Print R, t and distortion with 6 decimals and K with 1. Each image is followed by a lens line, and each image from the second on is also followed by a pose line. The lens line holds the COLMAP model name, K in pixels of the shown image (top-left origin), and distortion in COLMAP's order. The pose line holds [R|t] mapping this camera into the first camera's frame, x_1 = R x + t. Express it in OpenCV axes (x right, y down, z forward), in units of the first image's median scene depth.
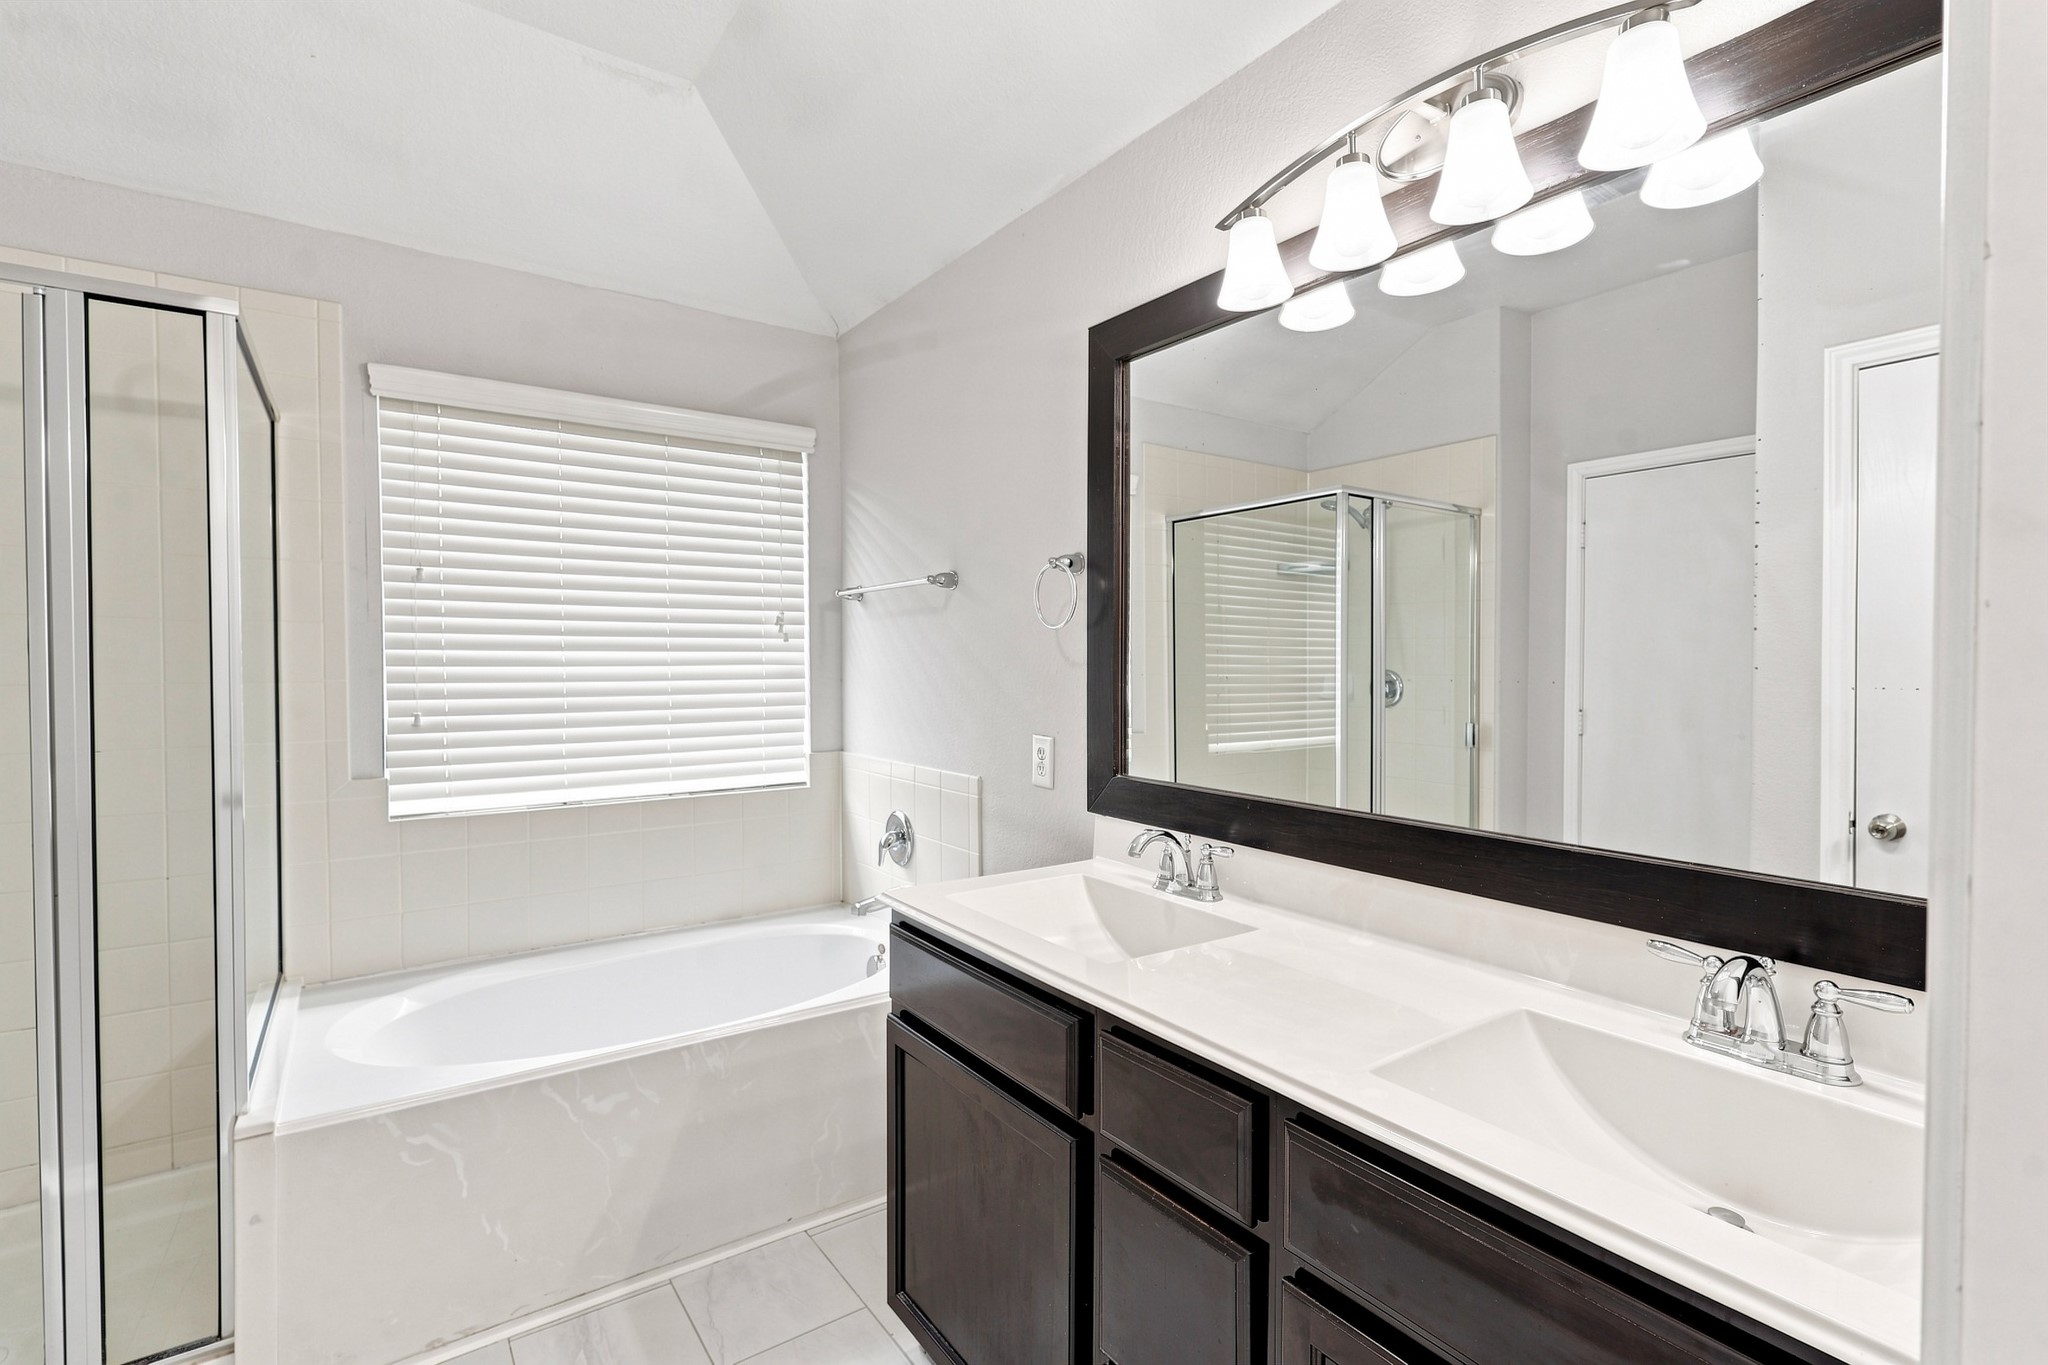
lens RADIAL K [[943.0, 0, 1014.6], [0, 943.0, 676.2], [0, 0, 1]] dist [0.000916, 0.000579]
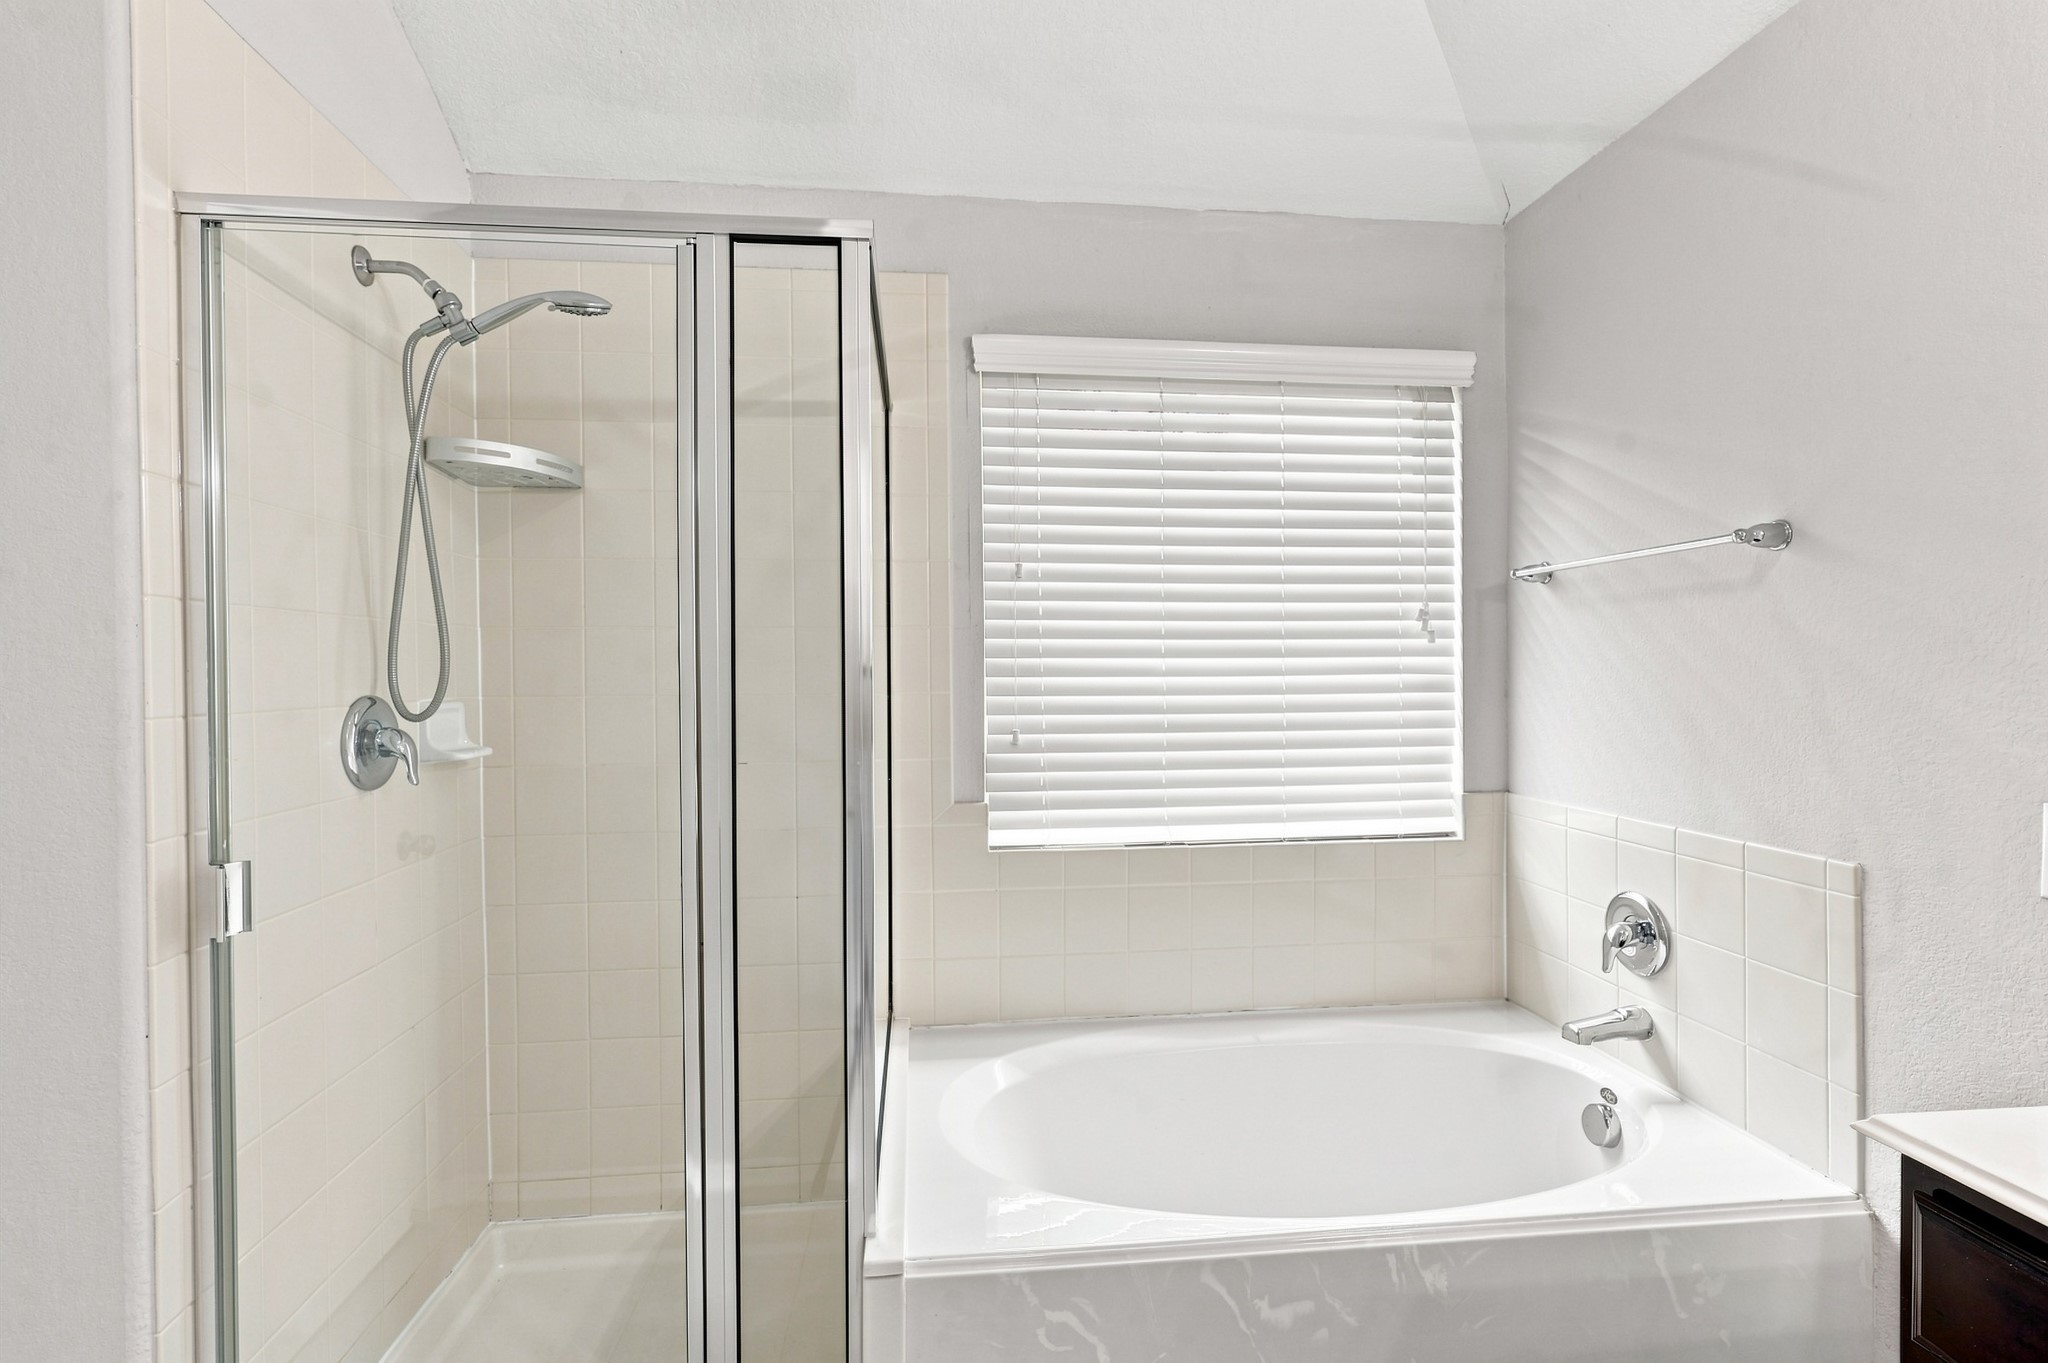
lens RADIAL K [[943.0, 0, 1014.6], [0, 943.0, 675.2], [0, 0, 1]] dist [0.000916, 0.000579]
pose [[0.877718, -0.001476, -0.479175, -0.210713], [-0.003289, 0.999953, -0.009106, -0.003772], [0.479166, 0.009568, 0.877672, 0.226980]]
